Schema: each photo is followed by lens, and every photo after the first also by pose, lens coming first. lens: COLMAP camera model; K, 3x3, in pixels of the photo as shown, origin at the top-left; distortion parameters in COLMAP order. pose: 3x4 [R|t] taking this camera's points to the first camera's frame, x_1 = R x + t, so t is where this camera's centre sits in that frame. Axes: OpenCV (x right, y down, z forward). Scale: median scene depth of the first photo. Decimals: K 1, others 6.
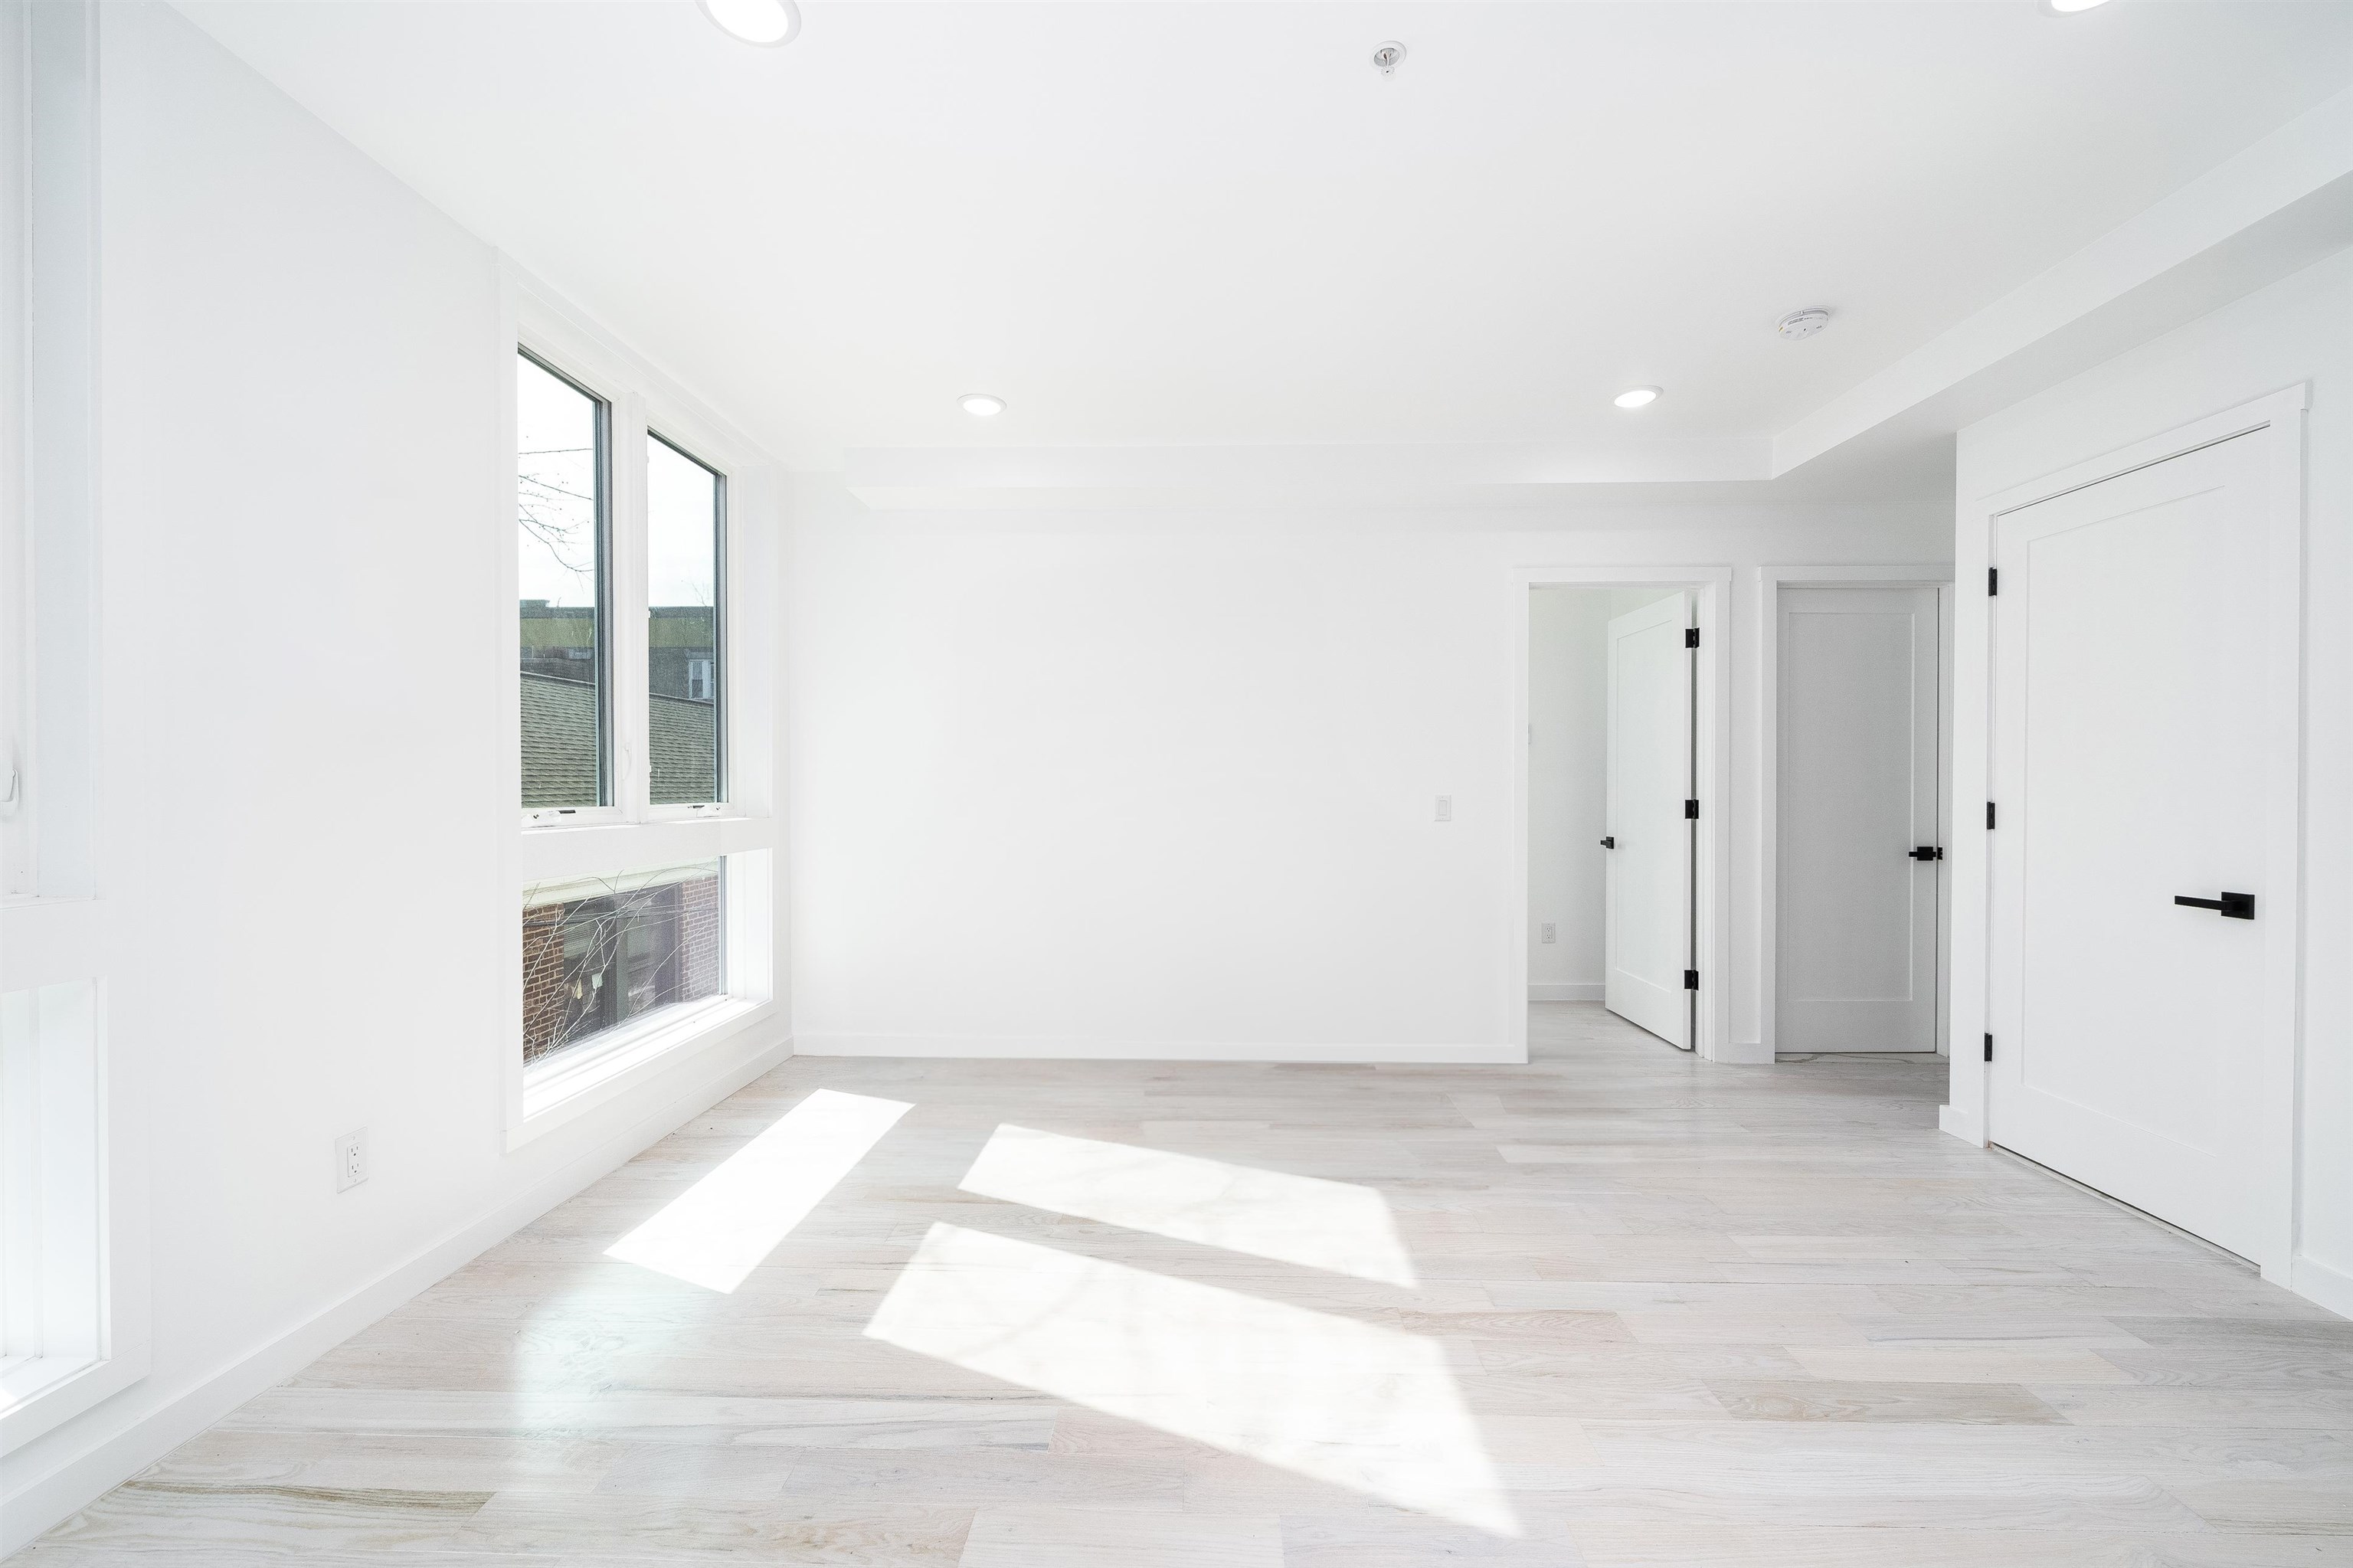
lens RADIAL K [[918.9, 0, 1183.5], [0, 918.9, 788.1], [0, 0, 1]] dist [-0.012397, 0.000142]
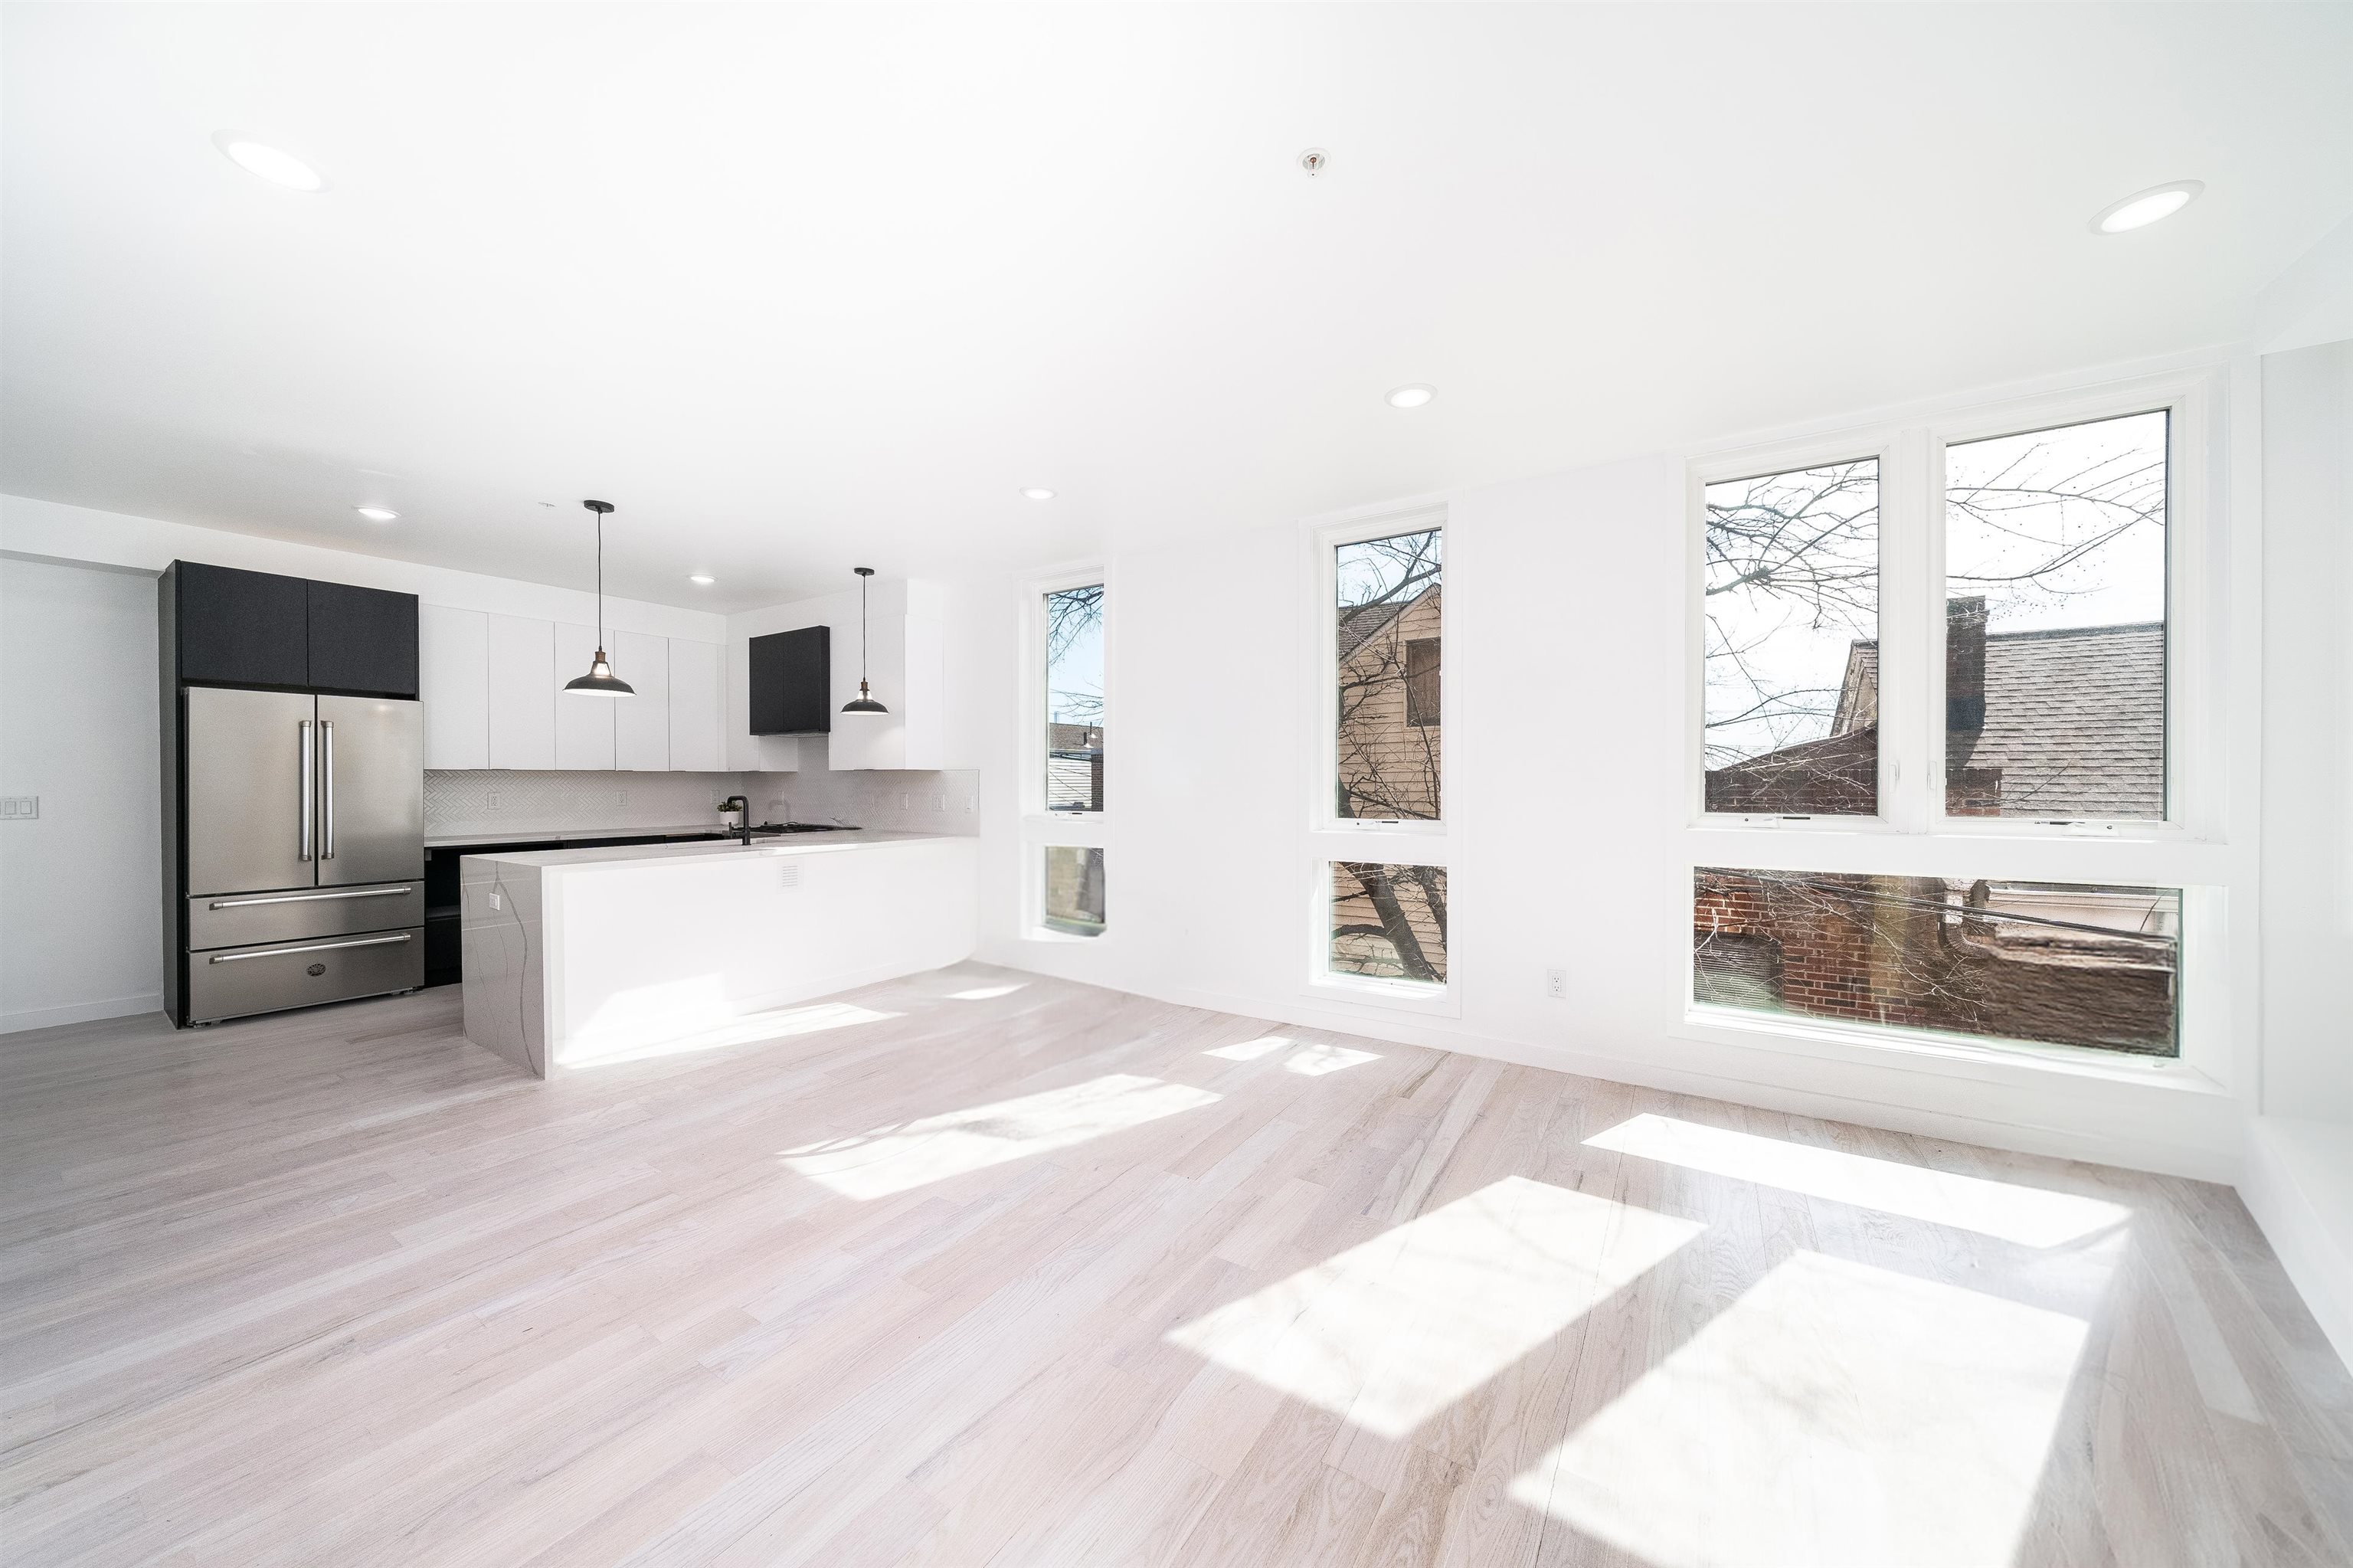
lens RADIAL K [[814.1, 0, 1187.4], [0, 814.1, 788.7], [0, 0, 1]] dist [-0.007825, 0.000114]
pose [[-0.517168, 0.007907, -0.855847, 0.837464], [0.000344, 0.999959, 0.009031, -0.028390], [0.855884, 0.004376, -0.517150, 1.000420]]
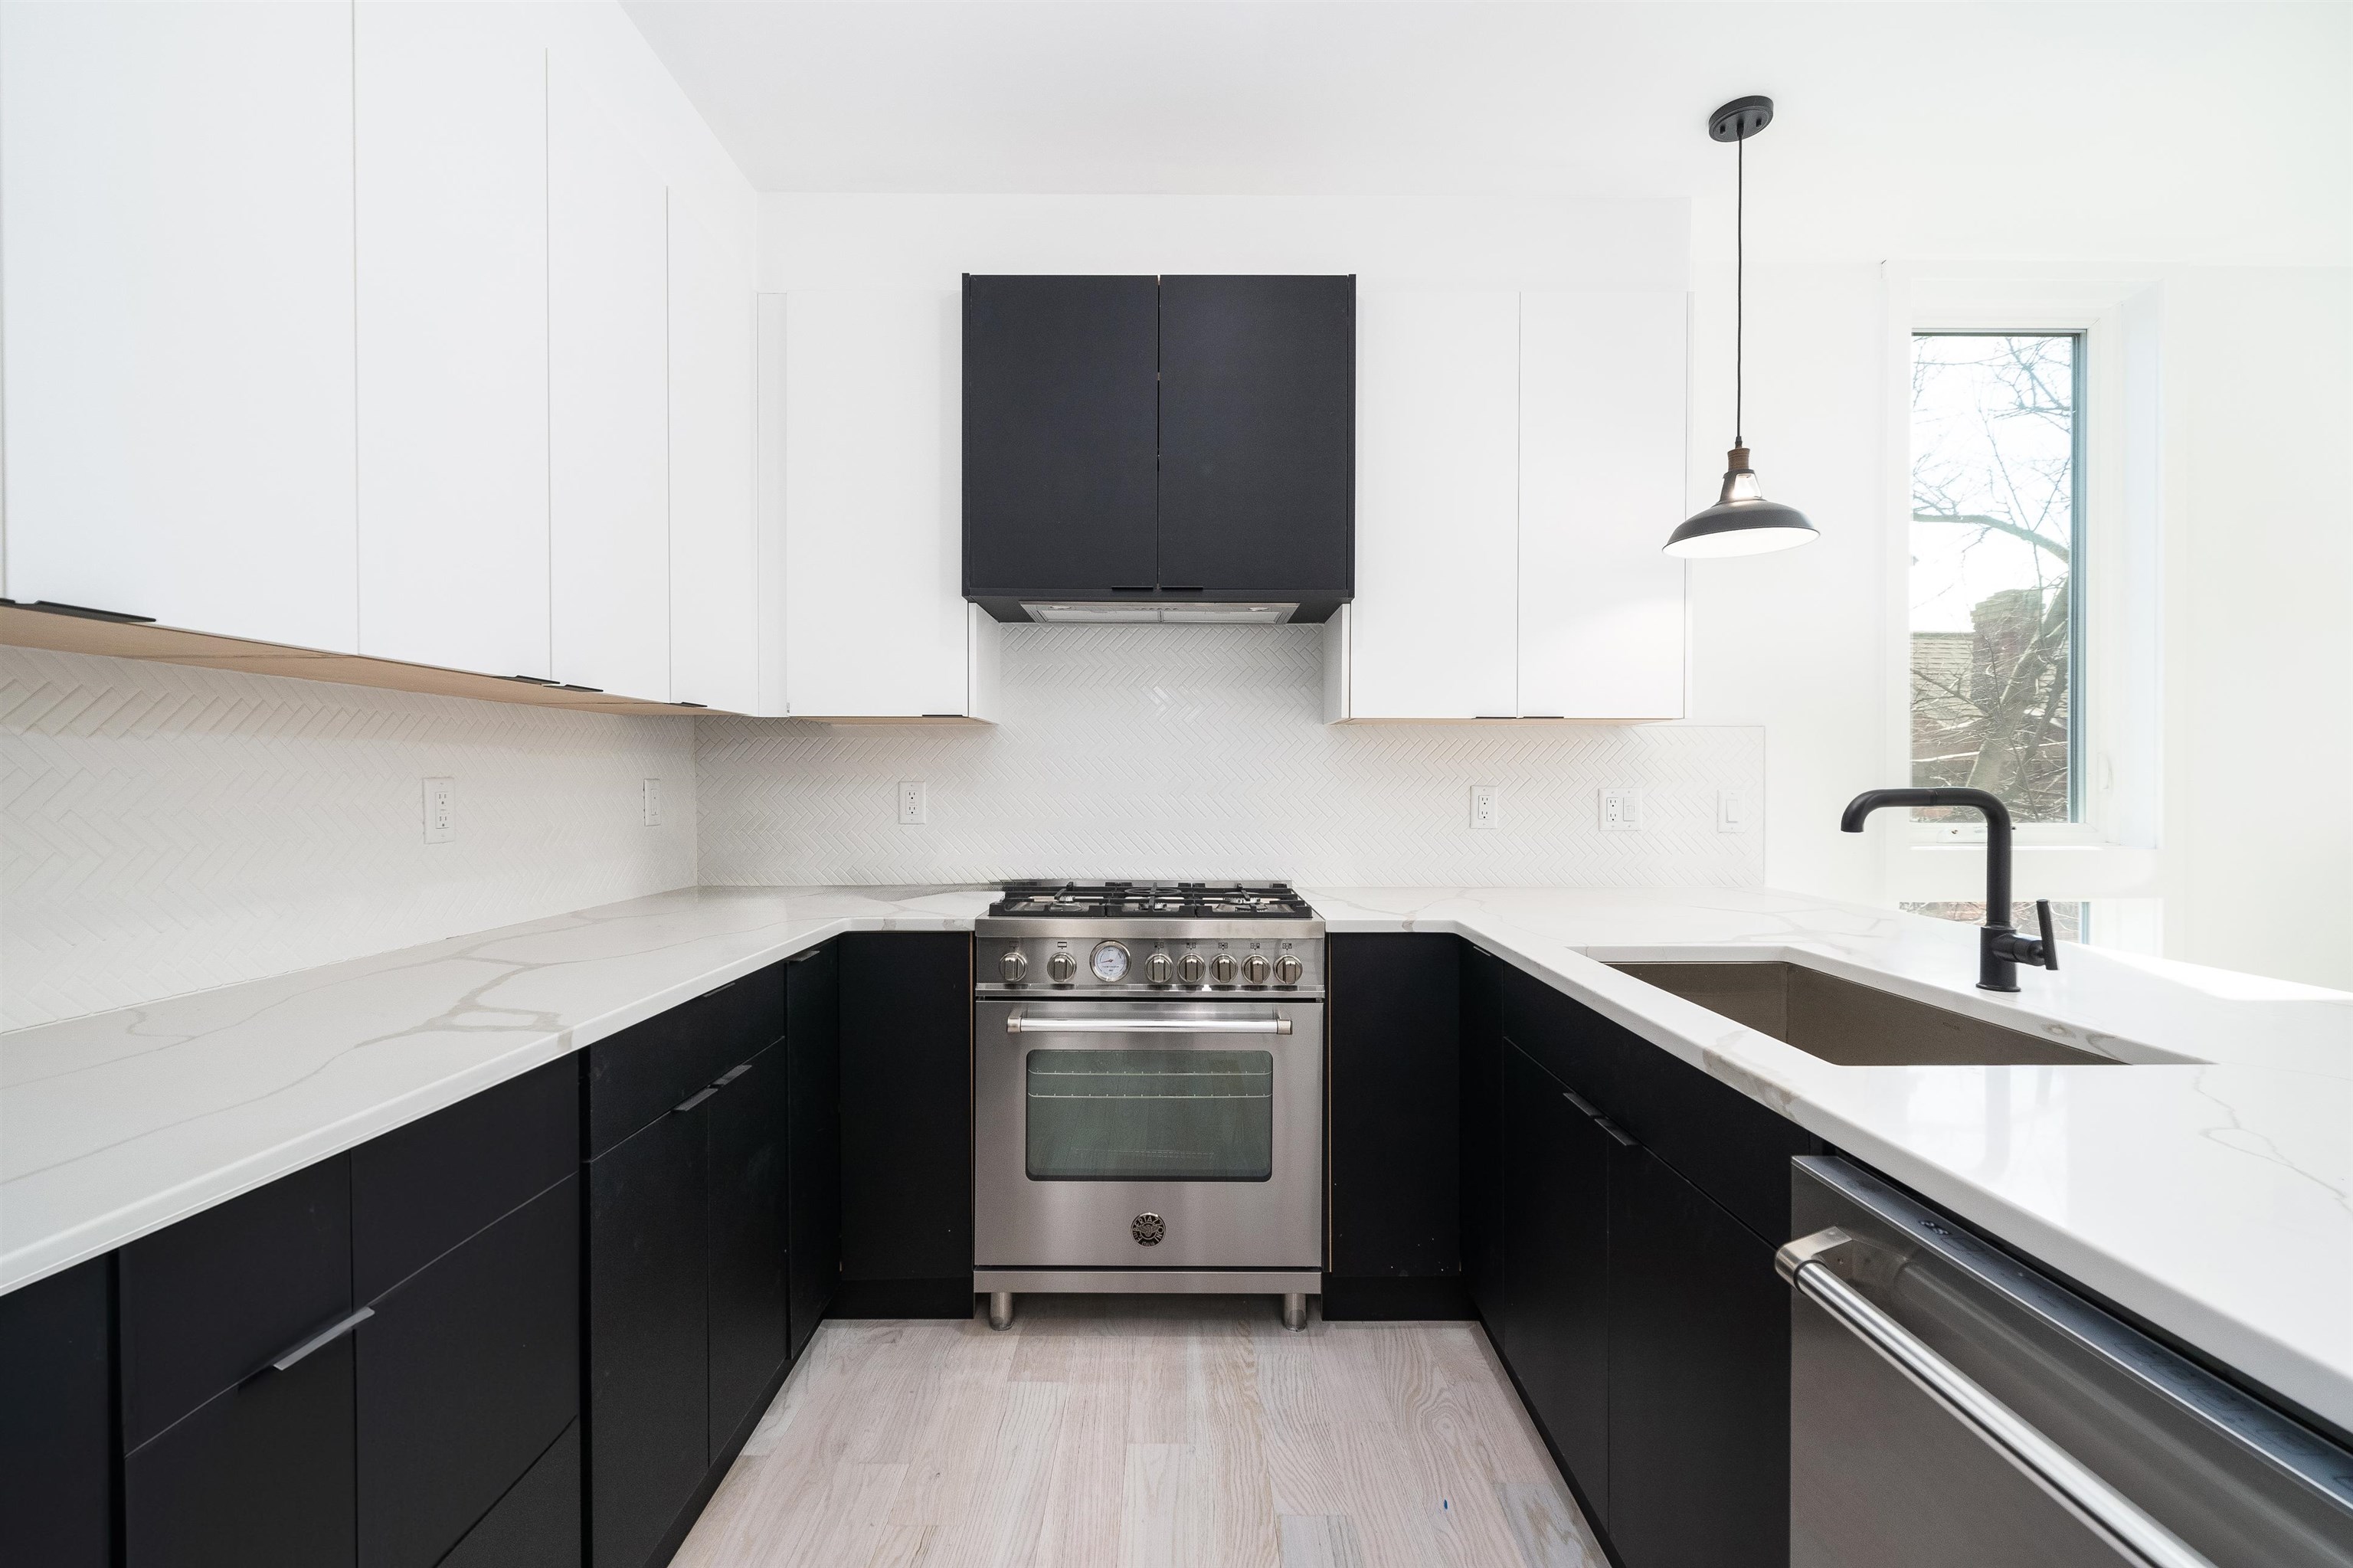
lens RADIAL K [[962.7, 0, 1177.4], [0, 962.7, 788.4], [0, 0, 1]] dist [-0.001125, 0.000155]
pose [[0.032197, 0.007904, -0.999450, 0.283837], [-0.002462, 0.999966, 0.007829, 0.002430], [0.999479, 0.002208, 0.032215, -1.343329]]
